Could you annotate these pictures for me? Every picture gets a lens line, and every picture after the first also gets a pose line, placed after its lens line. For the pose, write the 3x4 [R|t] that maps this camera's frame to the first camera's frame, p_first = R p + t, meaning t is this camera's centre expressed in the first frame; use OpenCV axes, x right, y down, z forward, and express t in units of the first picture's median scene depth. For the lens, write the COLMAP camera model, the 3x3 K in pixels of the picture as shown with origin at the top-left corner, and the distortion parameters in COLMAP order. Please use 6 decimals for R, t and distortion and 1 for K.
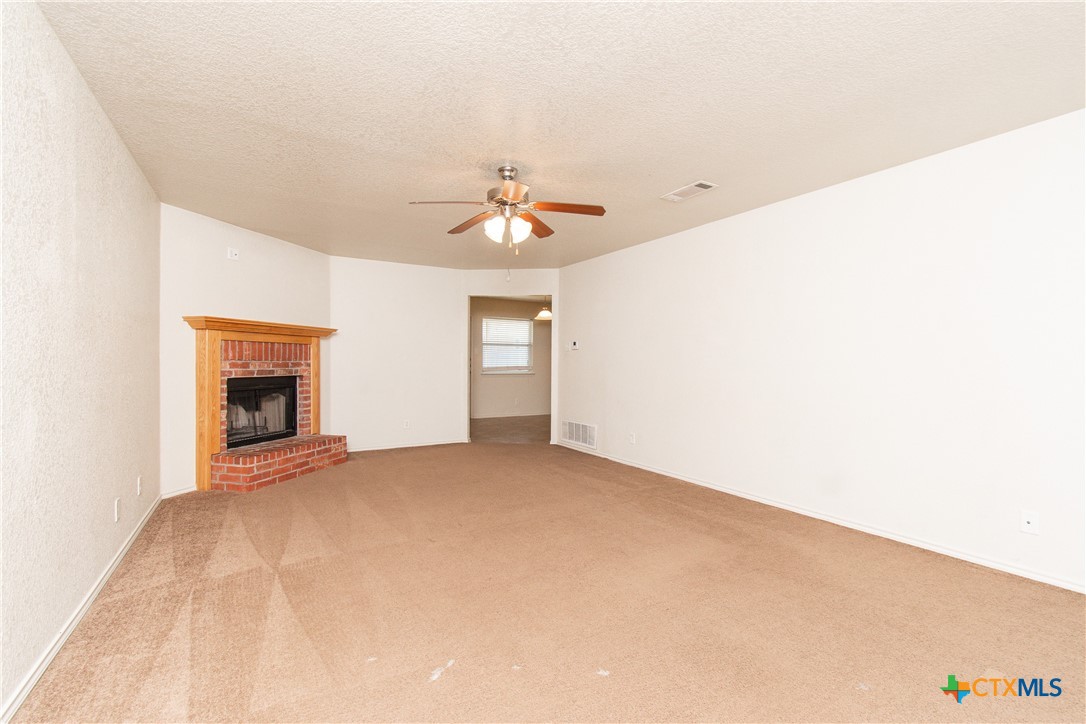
lens RADIAL K [[481.2, 0, 572.6], [0, 481.2, 369.5], [0, 0, 1]] dist [0.023024, 0.001195]
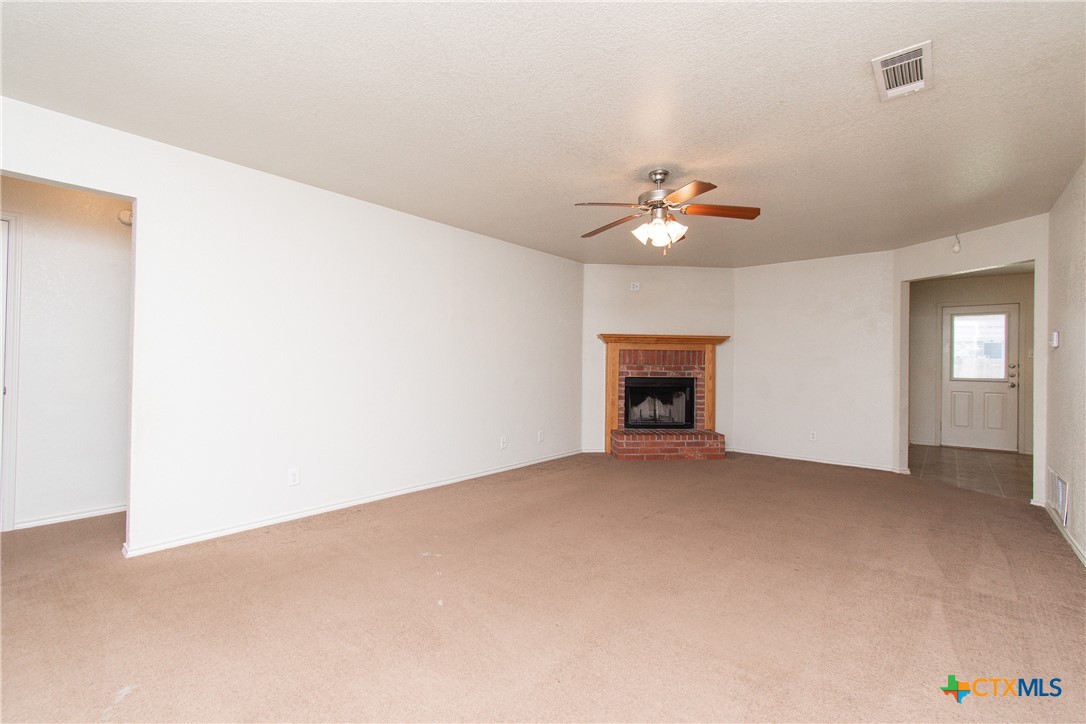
lens RADIAL K [[481.2, 0, 534.0], [0, 481.2, 363.7], [0, 0, 1]] dist [0.023024, 0.001195]
pose [[0.334085, 0.001146, -0.942542, 0.435369], [-0.024469, 0.999673, -0.007457, -0.003247], [0.942225, 0.025554, 0.334004, 0.256903]]
